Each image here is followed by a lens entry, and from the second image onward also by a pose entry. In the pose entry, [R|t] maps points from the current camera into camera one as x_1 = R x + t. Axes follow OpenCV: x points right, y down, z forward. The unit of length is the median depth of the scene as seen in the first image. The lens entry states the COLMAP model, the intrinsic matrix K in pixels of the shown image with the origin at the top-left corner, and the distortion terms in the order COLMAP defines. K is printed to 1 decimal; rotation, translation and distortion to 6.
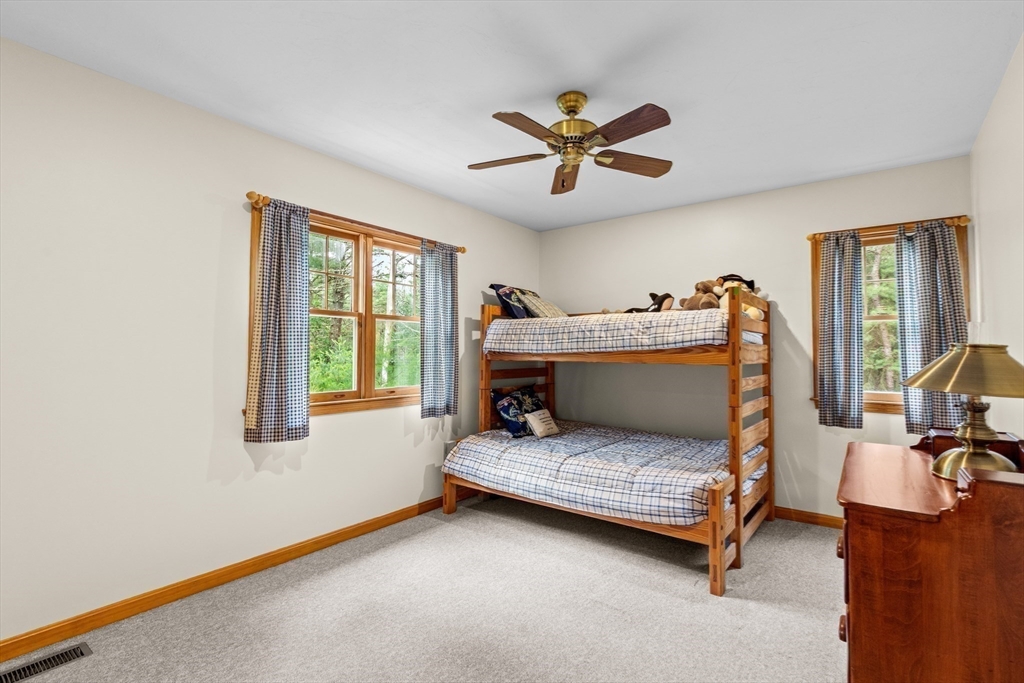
lens RADIAL K [[479.3, 0, 512.0], [0, 479.3, 341.5], [0, 0, 1]] dist [0.001174, 0.000228]
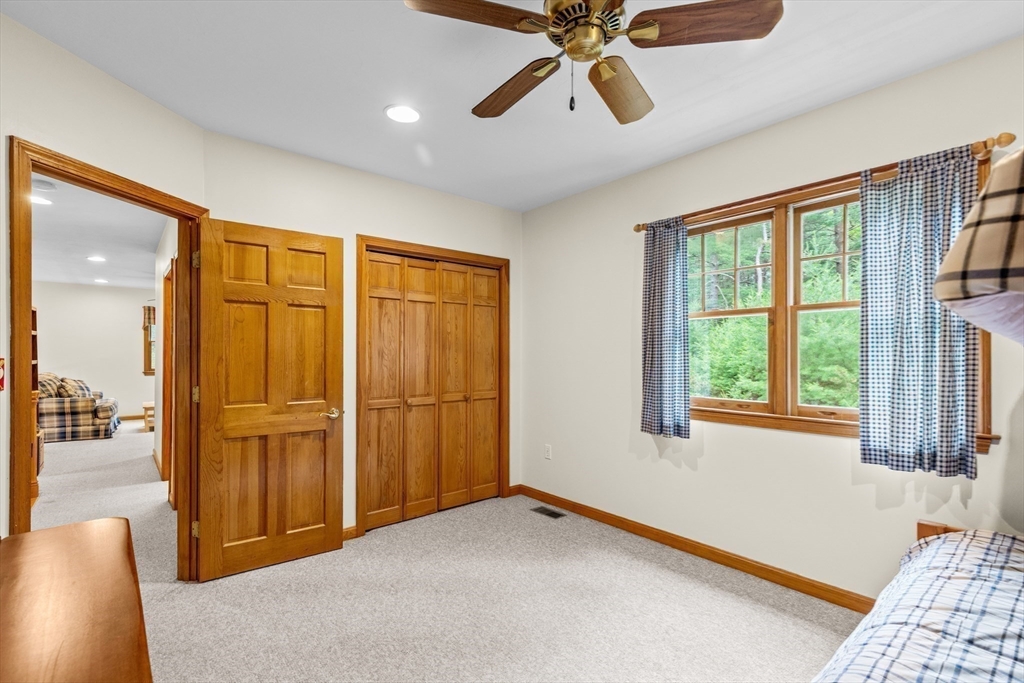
lens RADIAL K [[465.8, 0, 513.1], [0, 465.8, 355.6], [0, 0, 1]] dist [0.000159, -0.000061]
pose [[-0.224265, 0.000624, -0.974528, 0.631168], [0.024261, 0.999693, -0.004943, 0.017379], [0.974226, -0.024751, -0.224211, 0.871008]]
